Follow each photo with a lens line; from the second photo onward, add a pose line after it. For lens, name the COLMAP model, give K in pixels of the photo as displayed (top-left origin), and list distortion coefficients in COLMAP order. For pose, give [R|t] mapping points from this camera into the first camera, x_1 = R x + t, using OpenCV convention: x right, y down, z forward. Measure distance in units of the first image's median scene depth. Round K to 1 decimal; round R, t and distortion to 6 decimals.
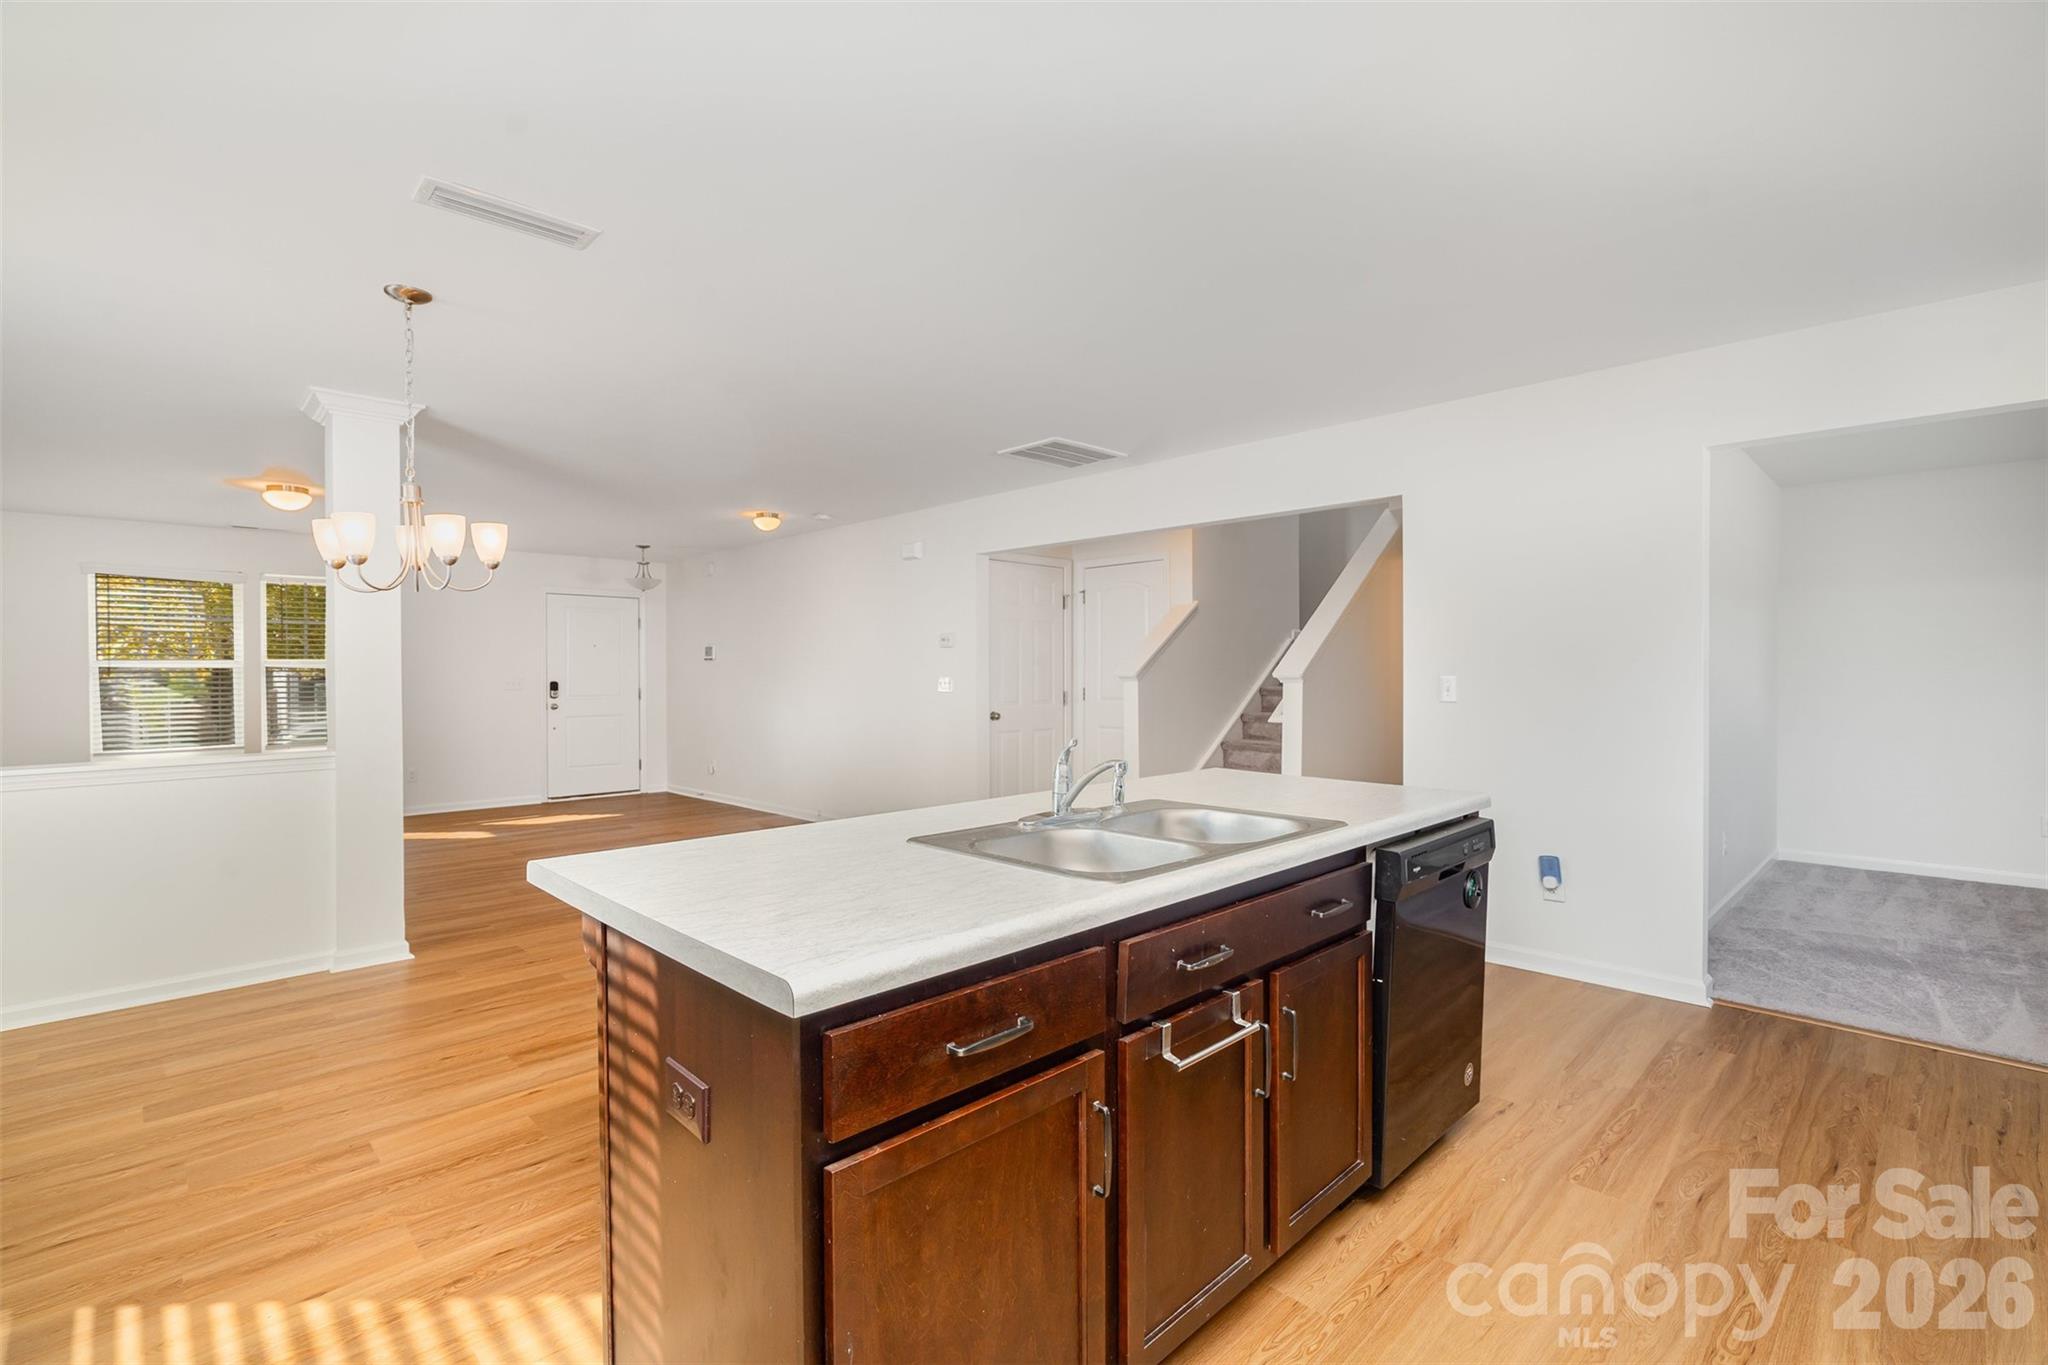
lens RADIAL K [[923.7, 0, 1015.1], [0, 923.7, 681.5], [0, 0, 1]] dist [-0.001744, 0.000027]
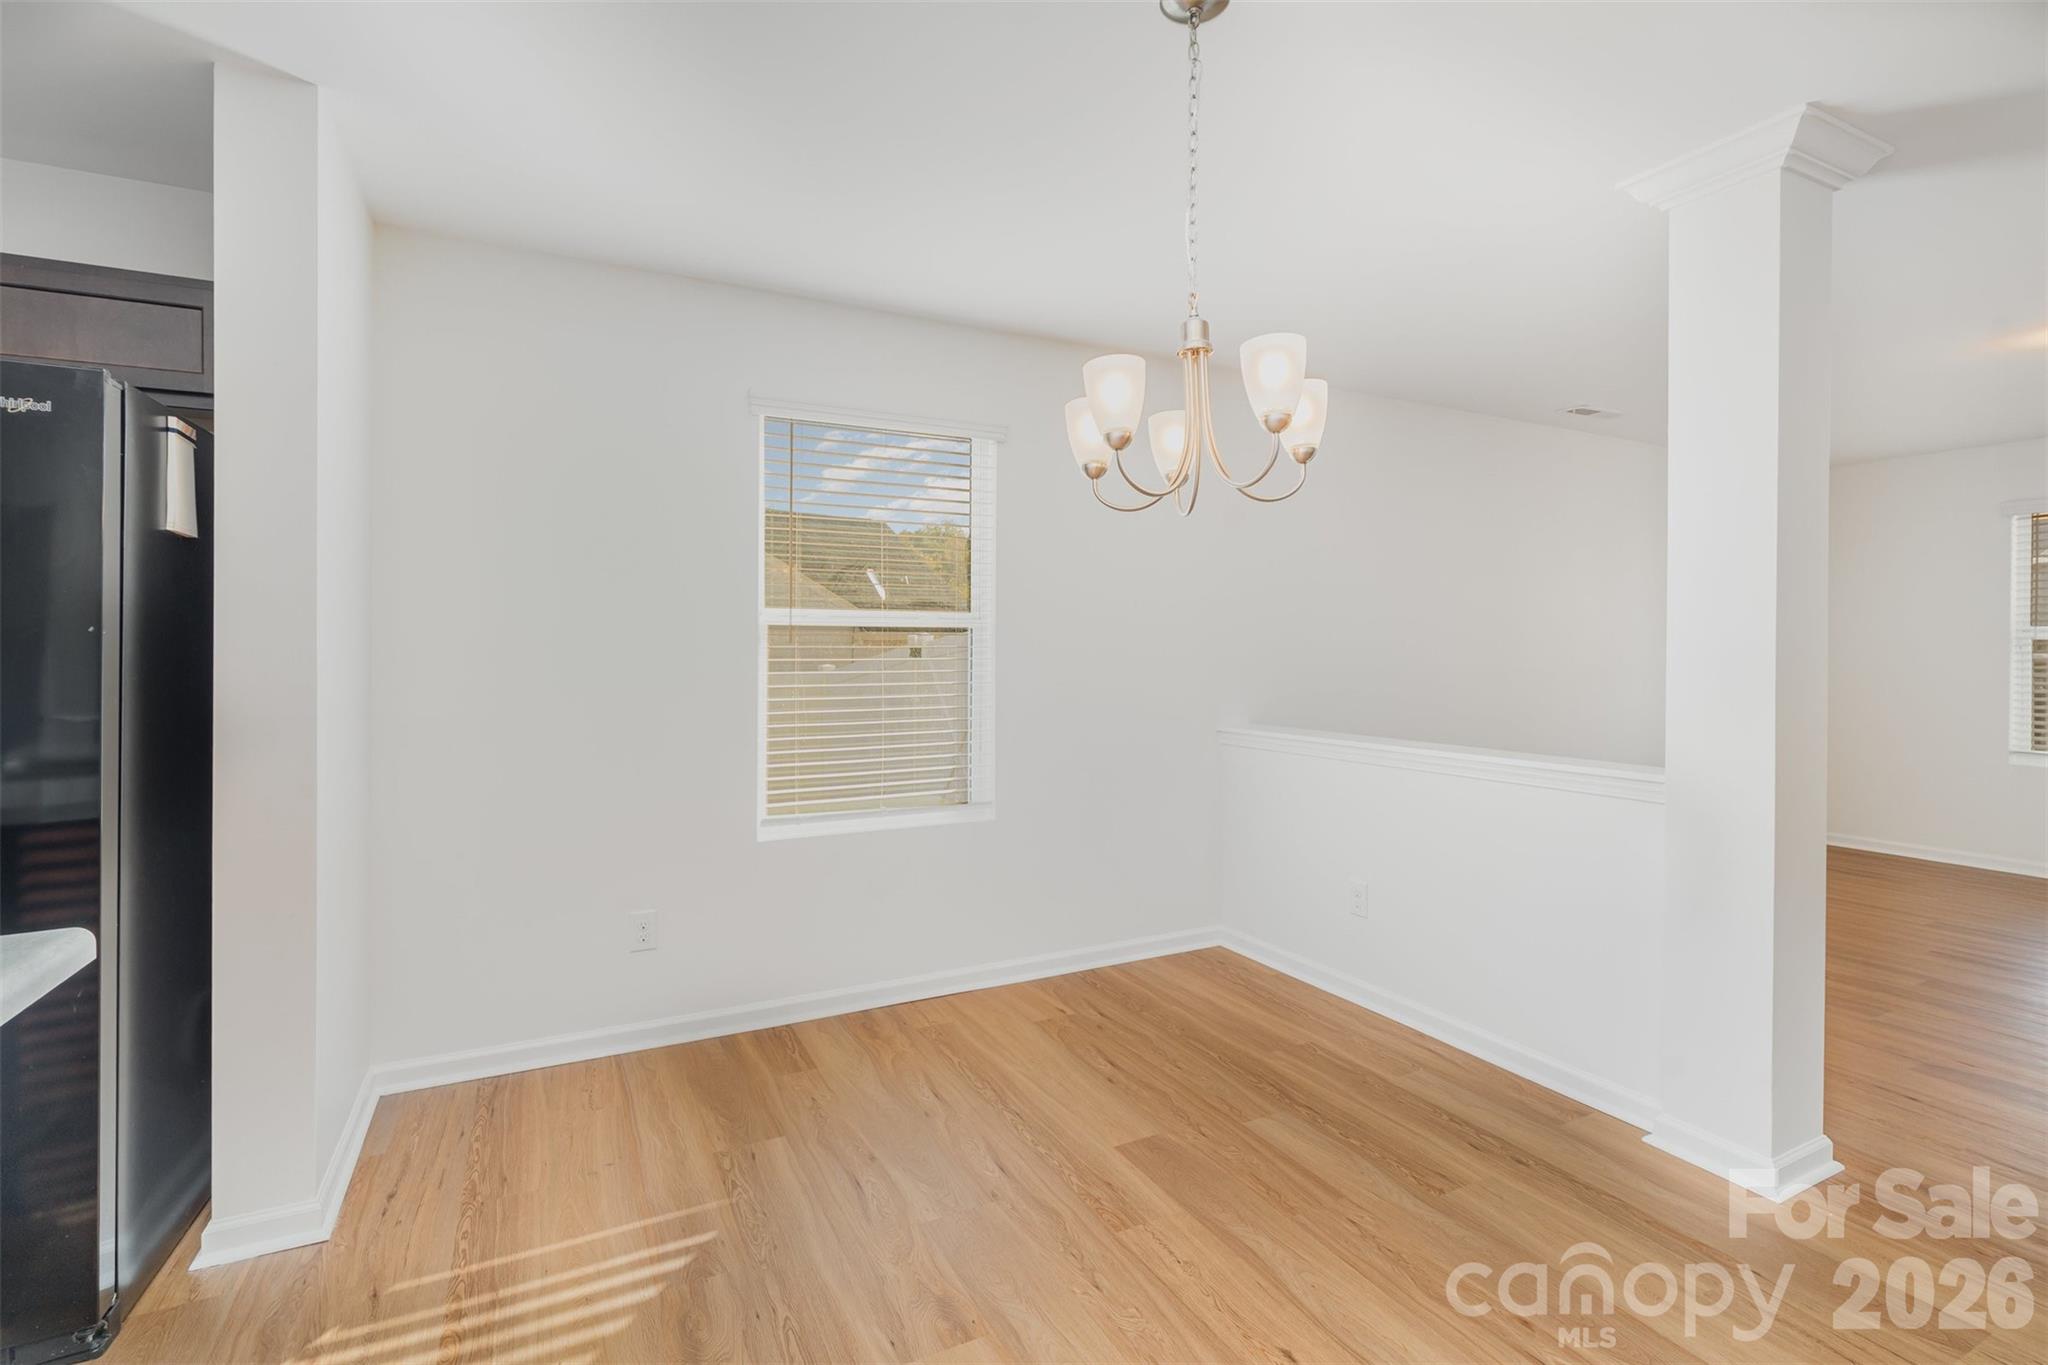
lens RADIAL K [[923.7, 0, 1015.1], [0, 923.7, 681.5], [0, 0, 1]] dist [-0.001744, 0.000027]
pose [[-0.282329, 0.040461, -0.958464, -0.076931], [-0.016643, 0.998753, 0.047064, -0.016637], [0.959173, 0.029239, -0.281303, 1.203561]]
